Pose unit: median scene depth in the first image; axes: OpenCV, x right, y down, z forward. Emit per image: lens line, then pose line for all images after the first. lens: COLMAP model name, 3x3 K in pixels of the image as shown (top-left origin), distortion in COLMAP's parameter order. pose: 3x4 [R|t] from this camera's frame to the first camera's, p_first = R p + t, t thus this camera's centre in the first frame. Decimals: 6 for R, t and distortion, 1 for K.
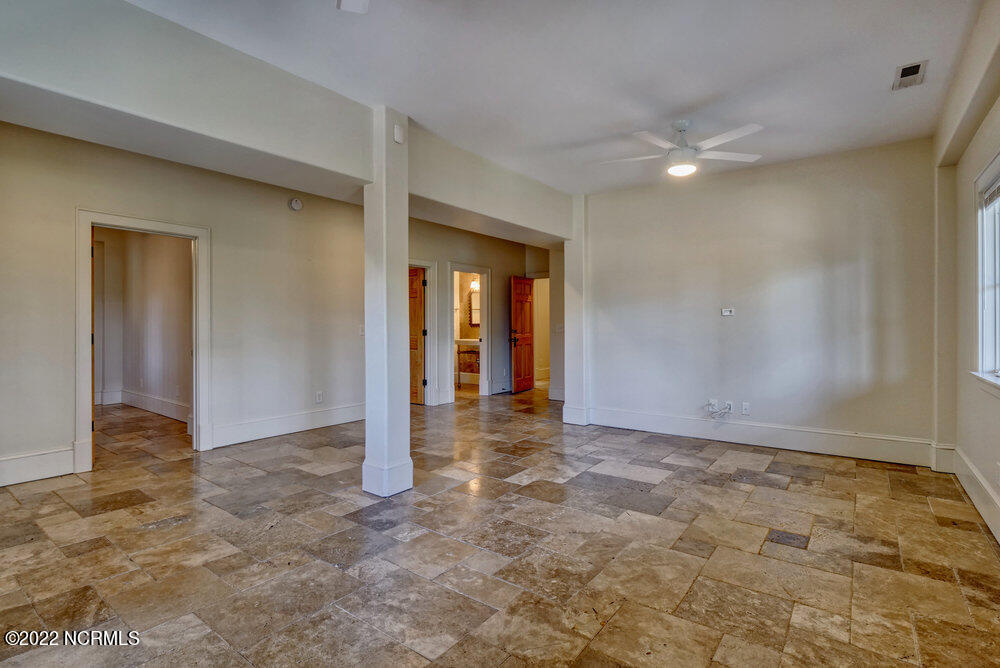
lens RADIAL K [[490.5, 0, 494.4], [0, 490.5, 324.4], [0, 0, 1]] dist [-0.000237, -0.000624]
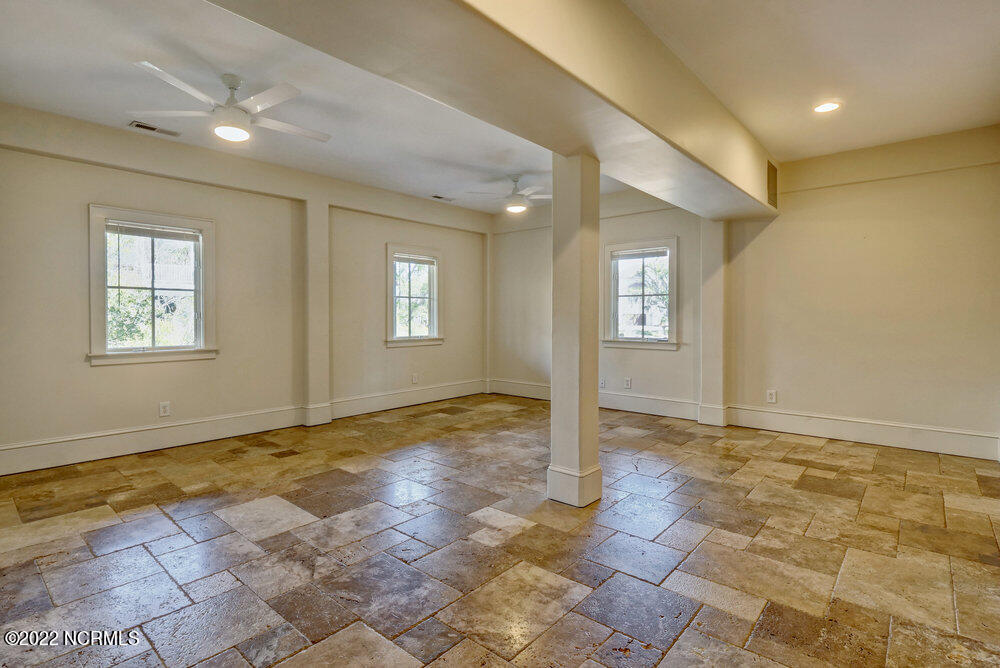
lens RADIAL K [[490.5, 0, 494.4], [0, 490.5, 324.4], [0, 0, 1]] dist [-0.000237, -0.000624]
pose [[-0.997338, 0.000183, 0.072923, -0.137310], [0.001414, 0.999857, 0.016837, 0.000773], [-0.072909, 0.016895, -0.997195, 1.936783]]
